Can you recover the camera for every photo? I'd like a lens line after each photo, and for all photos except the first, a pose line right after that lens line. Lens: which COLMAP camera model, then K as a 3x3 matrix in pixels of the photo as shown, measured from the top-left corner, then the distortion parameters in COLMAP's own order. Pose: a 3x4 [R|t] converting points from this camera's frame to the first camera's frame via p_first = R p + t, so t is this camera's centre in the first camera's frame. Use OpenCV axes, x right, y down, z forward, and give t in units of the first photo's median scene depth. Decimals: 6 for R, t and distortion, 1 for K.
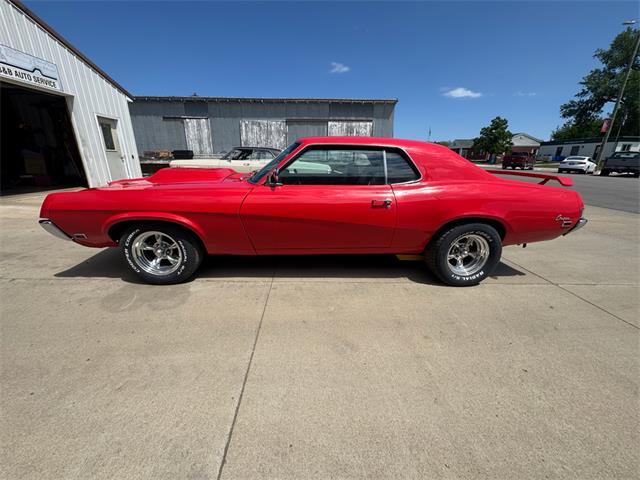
lens RADIAL K [[251.5, 0, 320.0], [0, 251.5, 240.0], [0, 0, 1]] dist [-0.000534, -0.000265]
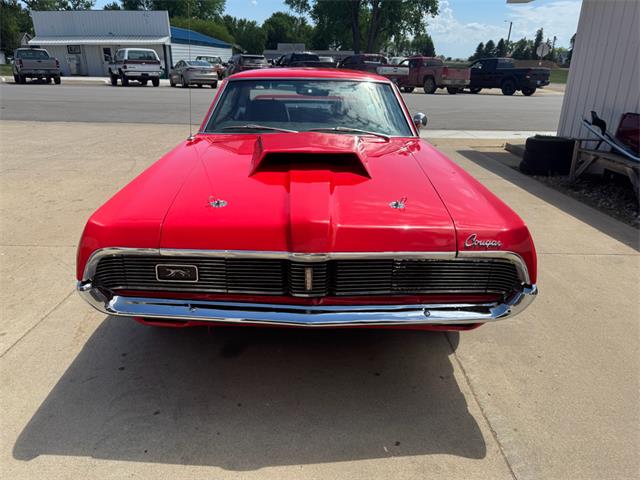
lens RADIAL K [[455.4, 0, 320.0], [0, 455.4, 240.0], [0, 0, 1]] dist [0.006761, -0.007727]
pose [[0.050064, -0.372271, 0.926773, -0.265838], [0.297508, 0.891369, 0.341979, -0.078884], [-0.953406, 0.258601, 0.155379, 0.173667]]
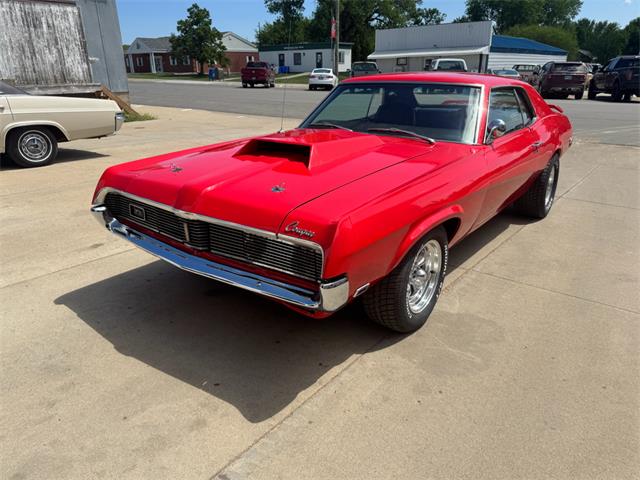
lens RADIAL K [[455.4, 0, 320.0], [0, 455.4, 240.0], [0, 0, 1]] dist [0.006761, -0.007727]
pose [[0.653843, -0.276869, 0.704154, -0.239801], [0.246006, 0.957872, 0.148200, -0.039901], [-0.715521, 0.076327, 0.694409, 0.060788]]
